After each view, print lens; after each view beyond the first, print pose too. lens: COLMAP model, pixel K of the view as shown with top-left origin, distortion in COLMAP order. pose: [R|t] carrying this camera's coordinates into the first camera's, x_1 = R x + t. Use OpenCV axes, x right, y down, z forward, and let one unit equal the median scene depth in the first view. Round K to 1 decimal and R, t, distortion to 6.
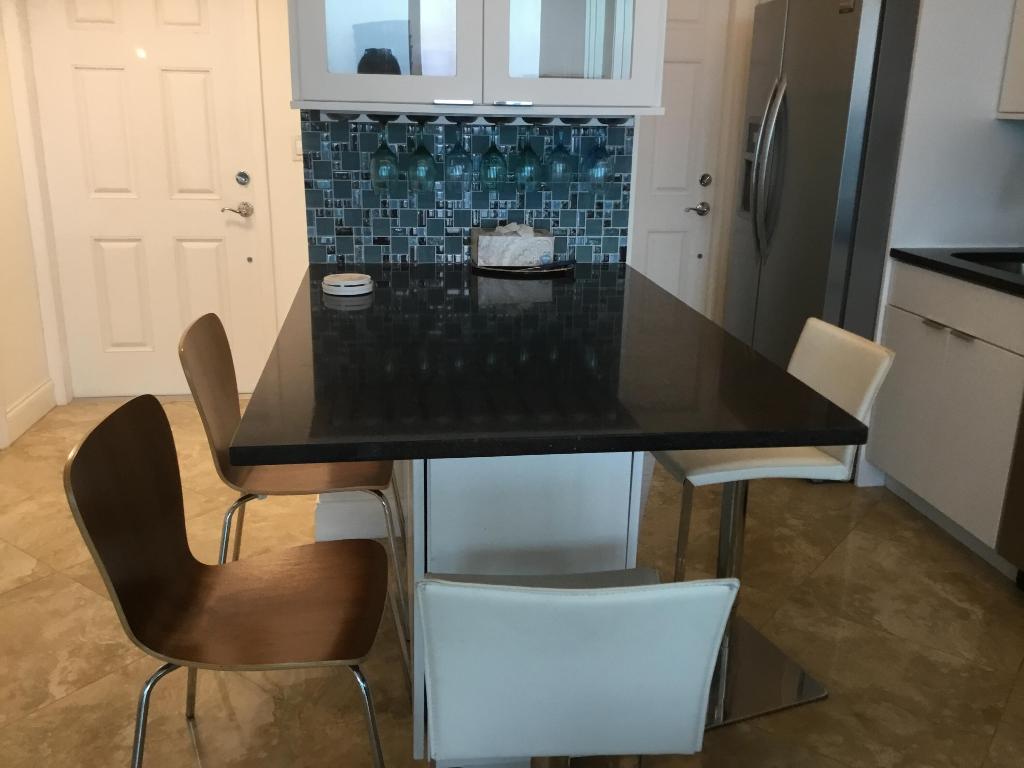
lens RADIAL K [[938.7, 0, 508.6], [0, 938.7, 389.9], [0, 0, 1]] dist [0.045302, 0.000000]
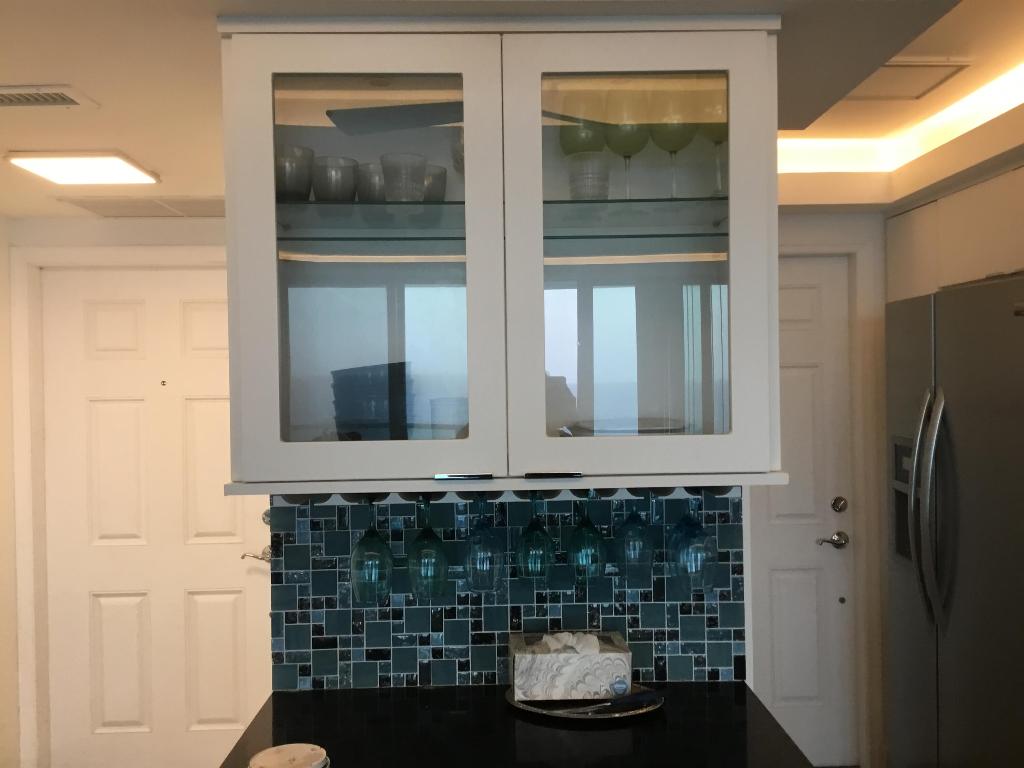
lens RADIAL K [[938.7, 0, 510.7], [0, 938.7, 386.3], [0, 0, 1]] dist [0.045302, 0.000000]
pose [[0.992985, -0.031027, -0.114094, 0.044478], [-0.002868, 0.958352, -0.285576, -0.146847], [0.118203, 0.283900, 0.951540, 0.295370]]
